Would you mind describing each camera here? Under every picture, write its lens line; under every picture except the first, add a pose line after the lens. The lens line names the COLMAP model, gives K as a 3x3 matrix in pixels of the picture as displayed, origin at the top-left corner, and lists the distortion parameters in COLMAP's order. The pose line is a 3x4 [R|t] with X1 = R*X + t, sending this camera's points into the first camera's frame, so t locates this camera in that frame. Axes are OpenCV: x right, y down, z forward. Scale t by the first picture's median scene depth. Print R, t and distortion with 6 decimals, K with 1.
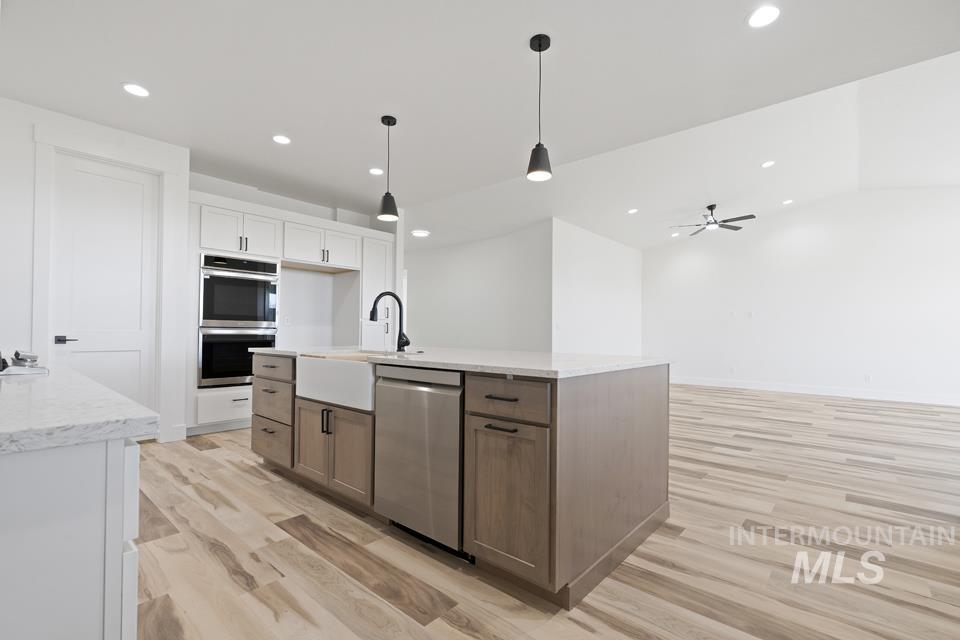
lens RADIAL K [[432.6, 0, 482.1], [0, 432.6, 328.2], [0, 0, 1]] dist [-0.007698, 0.001480]
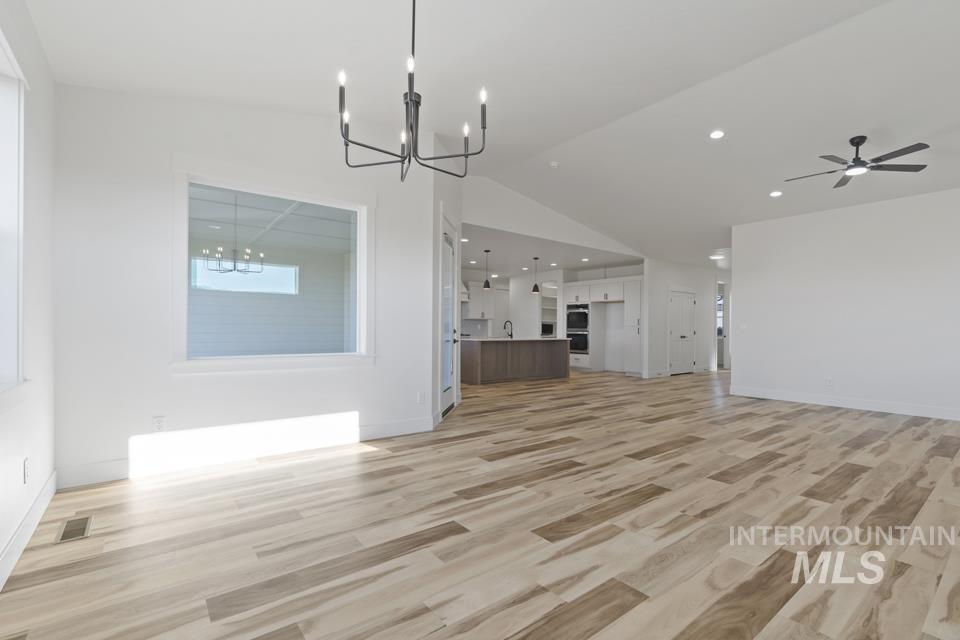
lens RADIAL K [[432.6, 0, 482.1], [0, 432.6, 328.2], [0, 0, 1]] dist [-0.007698, 0.001480]
pose [[-0.187890, -0.012777, -0.982107, 3.216930], [0.001683, 0.999910, -0.013330, 0.022302], [0.982189, -0.004157, -0.187852, 1.434367]]
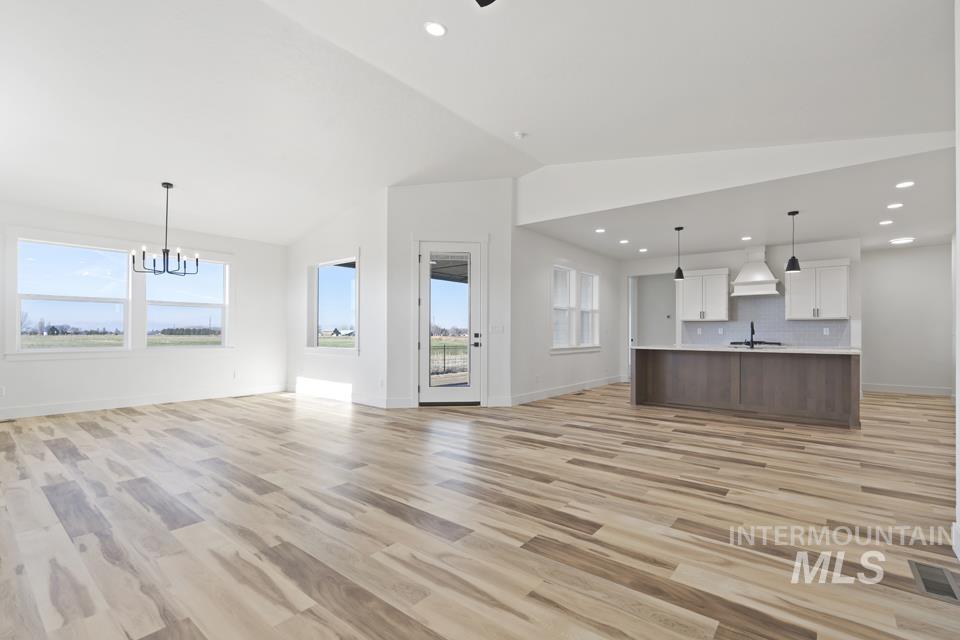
lens RADIAL K [[429.5, 0, 481.8], [0, 429.5, 328.1], [0, 0, 1]] dist [-0.003026, -0.000125]
pose [[-0.999008, -0.014094, -0.042250, 1.271591], [-0.013135, 0.999652, -0.022882, 0.020617], [0.042558, -0.022305, -0.998845, 3.134349]]
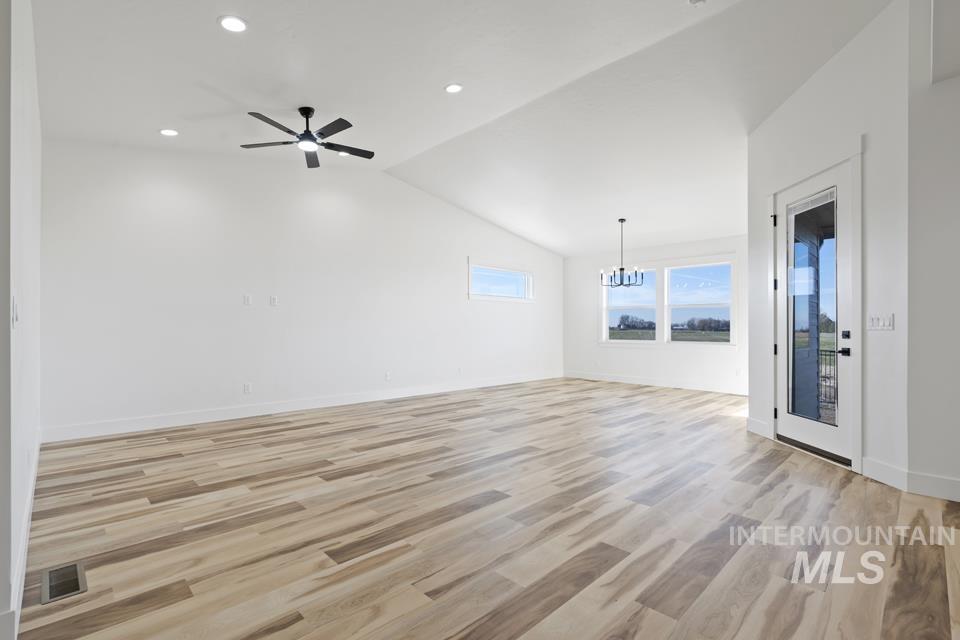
lens RADIAL K [[439.9, 0, 483.6], [0, 439.9, 328.0], [0, 0, 1]] dist [-0.009194, 0.000333]
pose [[0.070114, -0.006012, 0.997521, -0.069690], [-0.014066, 0.999876, 0.007015, -0.003081], [-0.997440, -0.014523, 0.070021, 1.822737]]
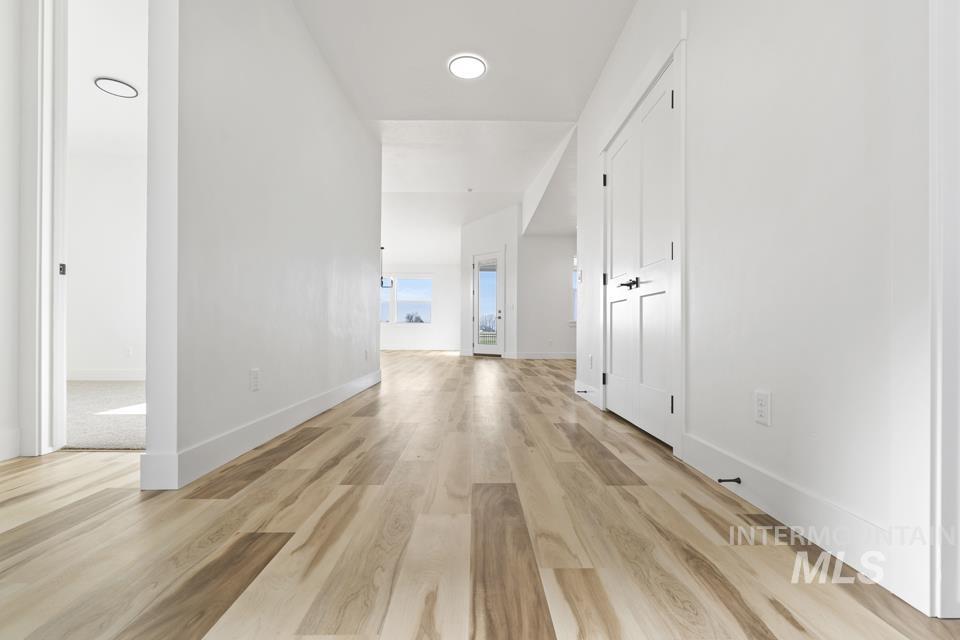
lens RADIAL K [[432.6, 0, 482.1], [0, 432.6, 328.2], [0, 0, 1]] dist [-0.007698, 0.001480]
pose [[-0.667641, -0.008485, 0.744435, -1.263774], [-0.016777, 0.999853, -0.003650, 0.155017], [-0.744294, -0.014926, -0.667685, 3.305136]]
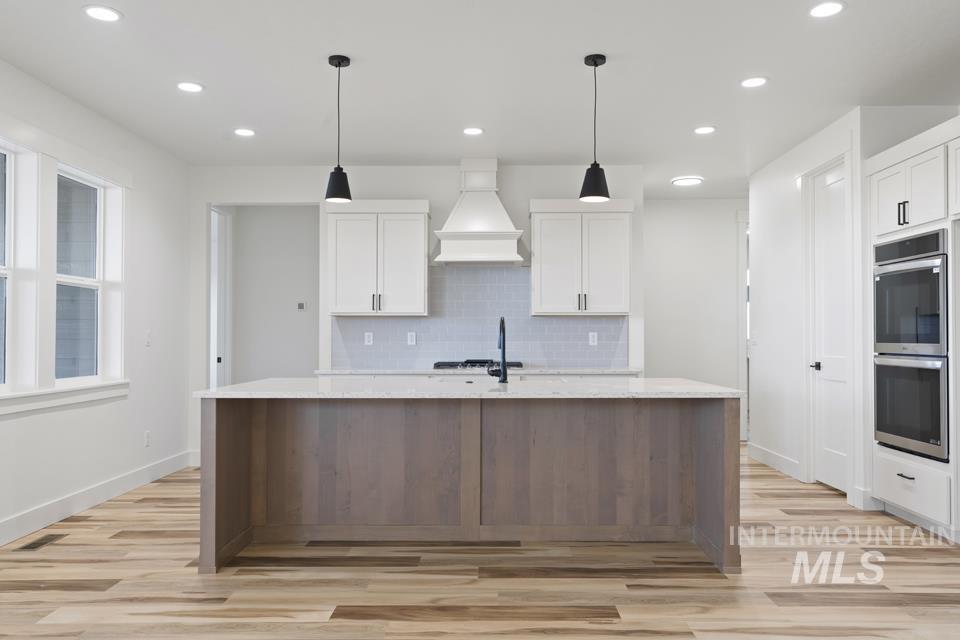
lens RADIAL K [[738.5, 0, 487.3], [0, 738.5, 324.5], [0, 0, 1]] dist [0.009659, 0.005060]
pose [[-0.756221, -0.020322, -0.654001, 0.837773], [0.001516, 0.999460, -0.032810, -0.016070], [0.654315, -0.025803, -0.755782, 2.153695]]
